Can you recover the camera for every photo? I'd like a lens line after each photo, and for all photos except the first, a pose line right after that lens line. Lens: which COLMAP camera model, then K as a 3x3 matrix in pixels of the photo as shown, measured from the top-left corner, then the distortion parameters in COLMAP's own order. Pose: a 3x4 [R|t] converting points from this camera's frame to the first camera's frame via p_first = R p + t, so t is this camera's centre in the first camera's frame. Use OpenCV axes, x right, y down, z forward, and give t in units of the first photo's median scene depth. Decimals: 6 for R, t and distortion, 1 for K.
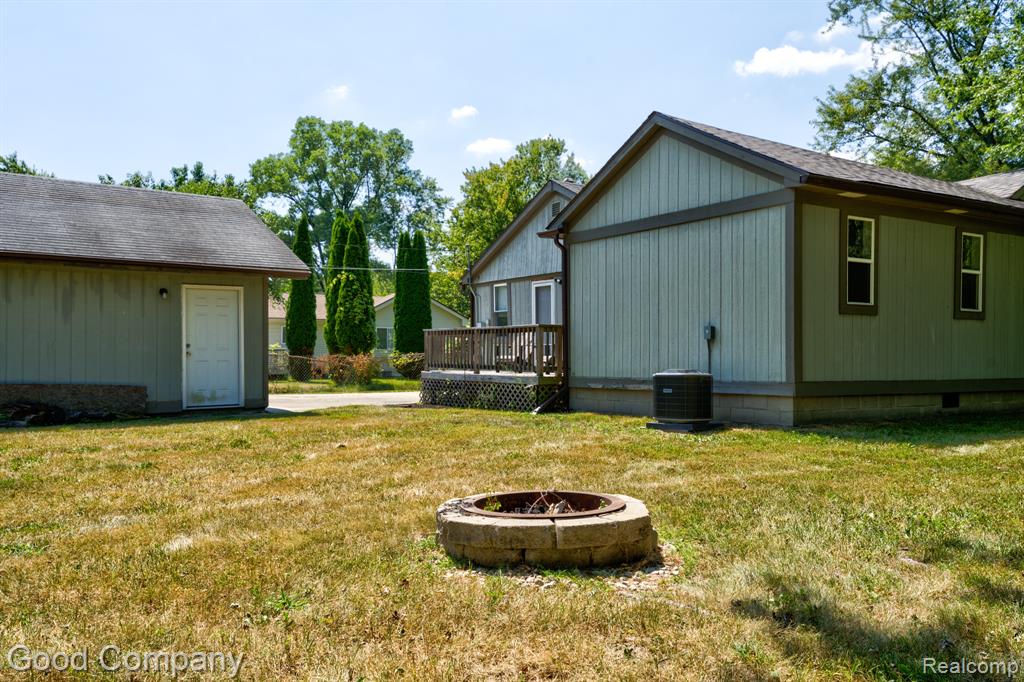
lens RADIAL K [[833.8, 0, 490.6], [0, 833.8, 347.6], [0, 0, 1]] dist [0.085785, 0.006152]
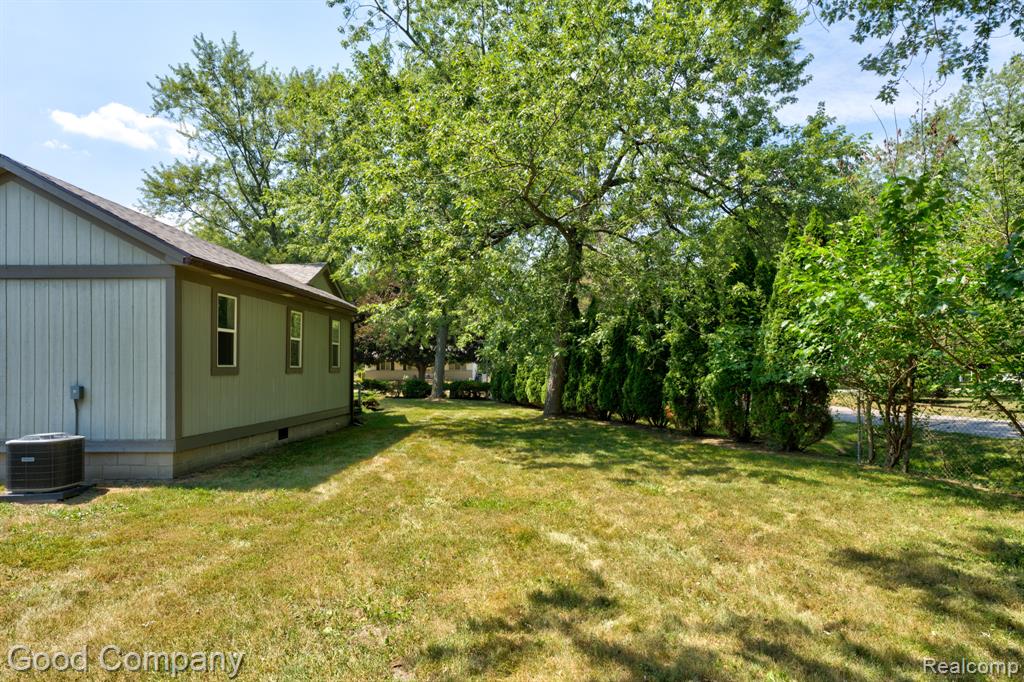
lens RADIAL K [[602.2, 0, 514.4], [0, 602.2, 363.1], [0, 0, 1]] dist [0.030413, 0.001875]
pose [[0.586427, -0.000358, 0.810002, -0.025214], [-0.004917, 0.999980, 0.004002, -0.059304], [-0.809987, -0.006330, 0.586413, 0.151198]]
